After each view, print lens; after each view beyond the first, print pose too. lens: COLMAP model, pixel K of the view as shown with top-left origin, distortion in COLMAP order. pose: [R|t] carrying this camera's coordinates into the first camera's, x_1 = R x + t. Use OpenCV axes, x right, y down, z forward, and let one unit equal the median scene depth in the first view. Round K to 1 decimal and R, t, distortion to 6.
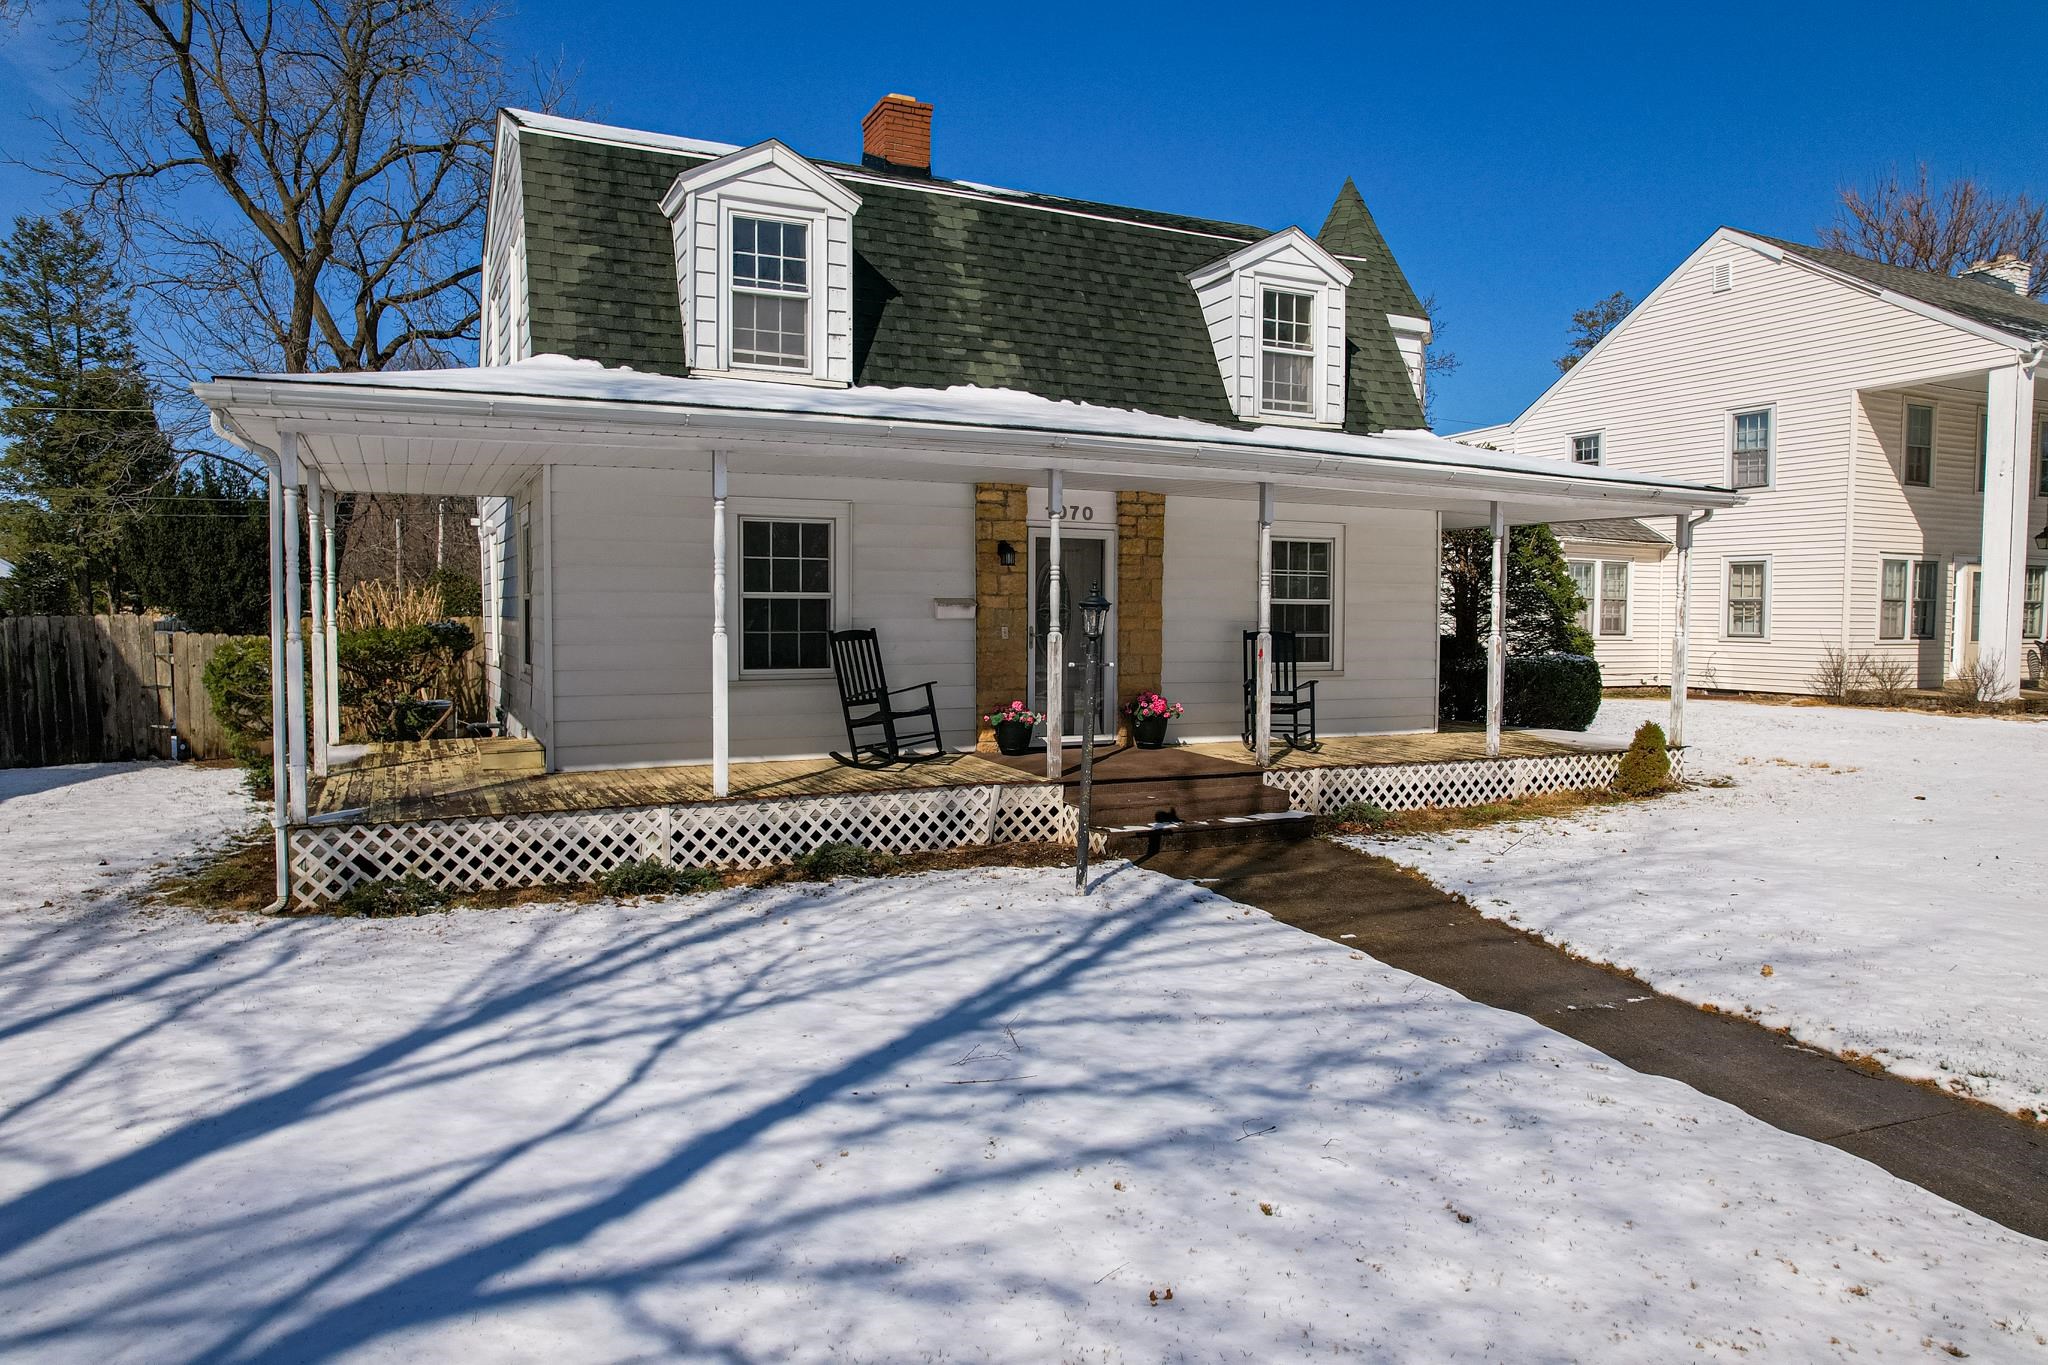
lens RADIAL K [[1305.9, 0, 1030.8], [0, 1305.9, 677.9], [0, 0, 1]] dist [-0.081503, 0.069970]
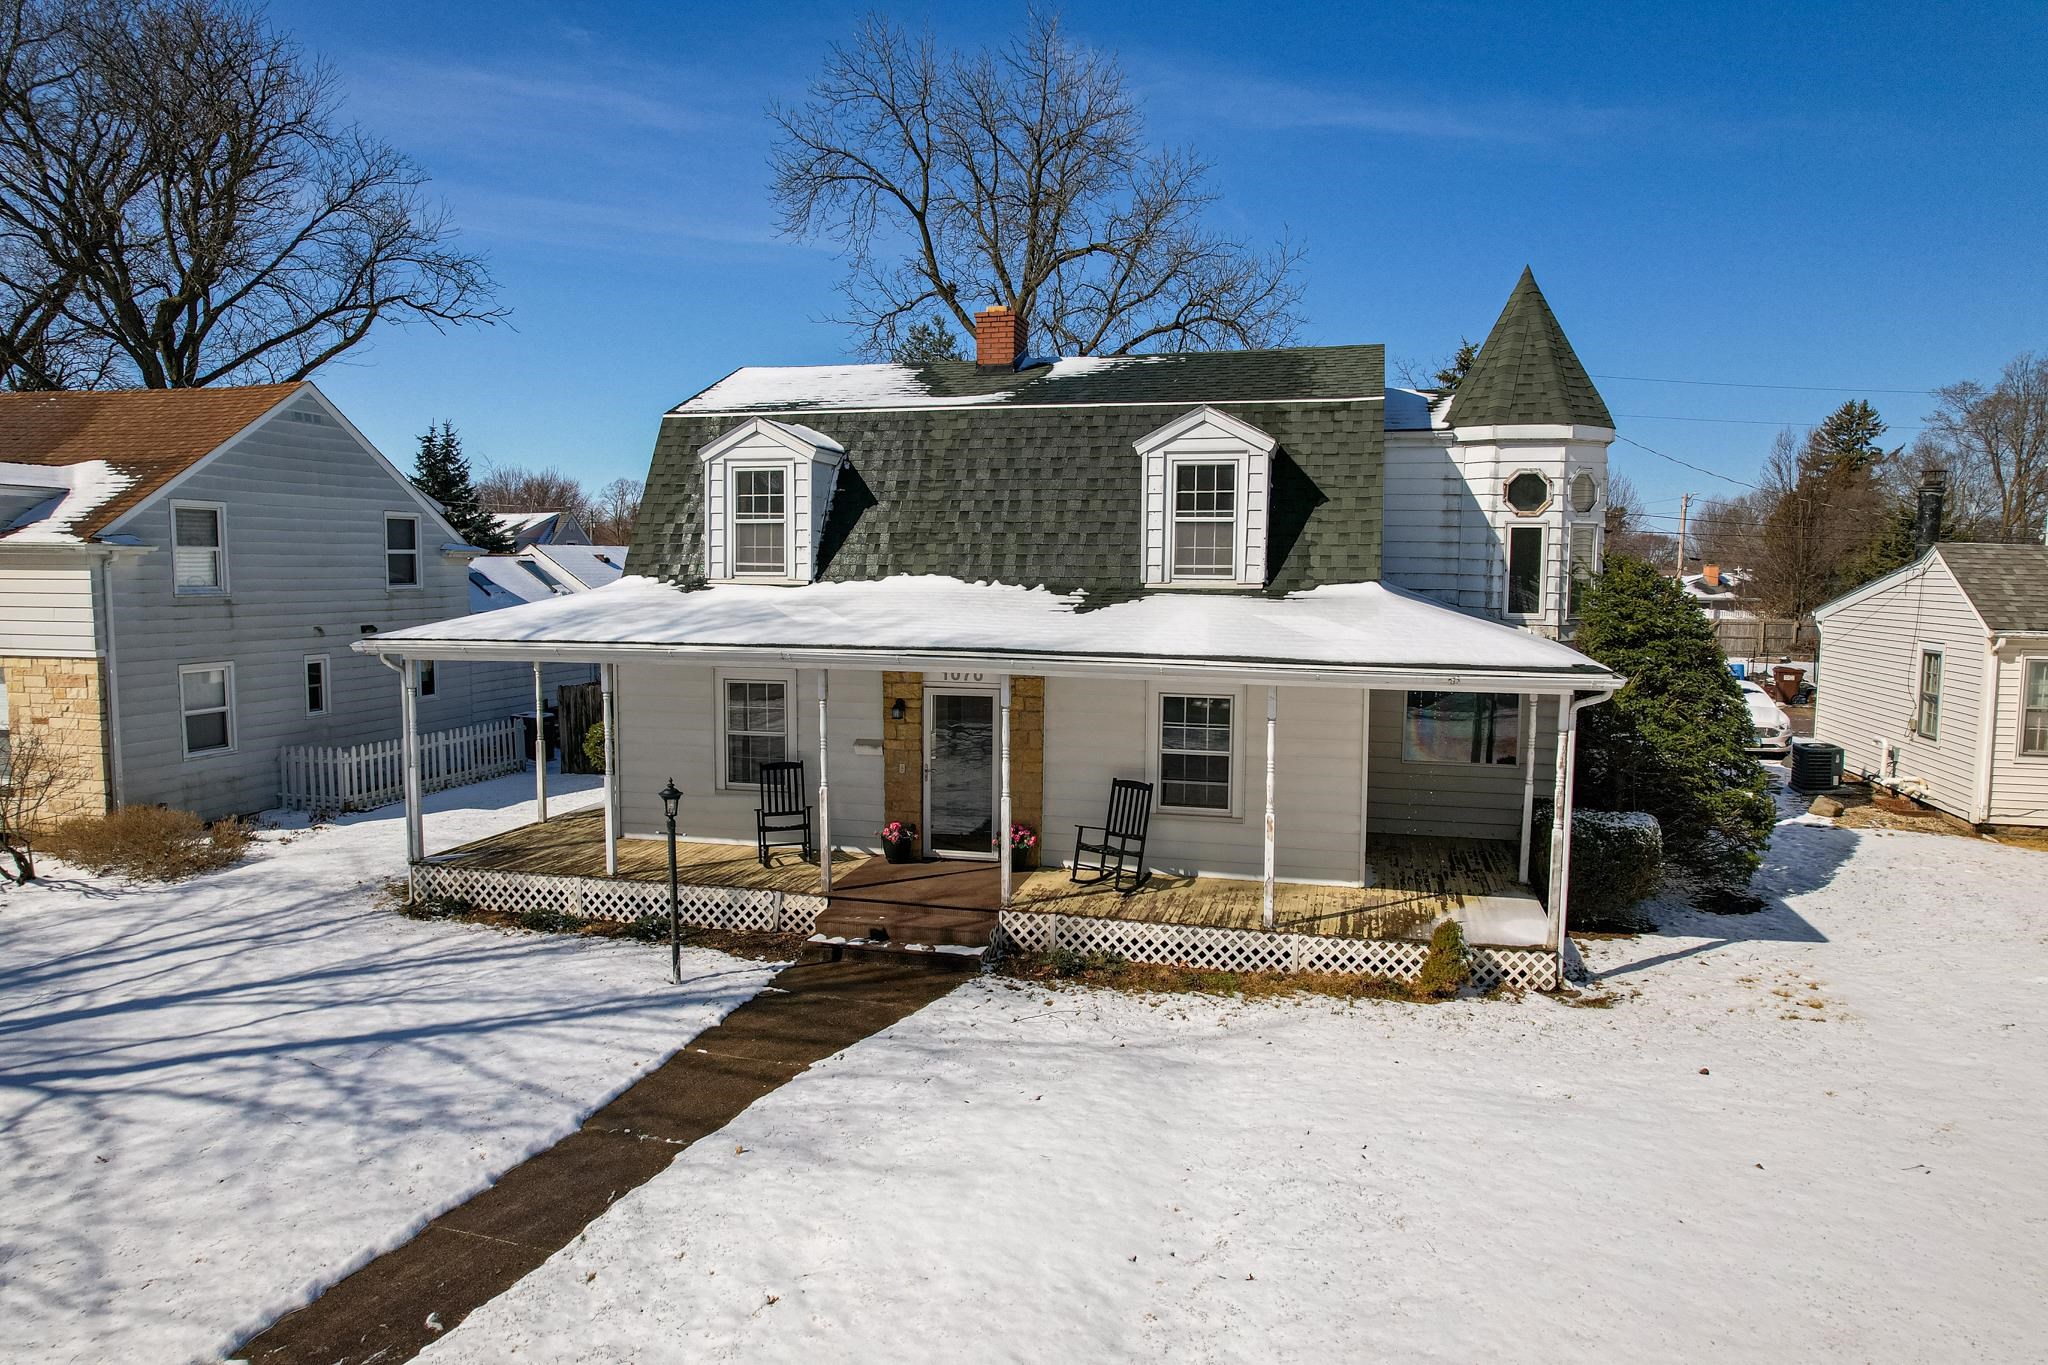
lens RADIAL K [[1305.9, 0, 1038.2], [0, 1305.9, 683.9], [0, 0, 1]] dist [-0.081503, 0.069970]
pose [[0.758557, 0.058743, -0.648954, 0.990655], [-0.035522, 0.998175, 0.048833, -0.201067], [0.650638, -0.013991, 0.759259, 0.103174]]
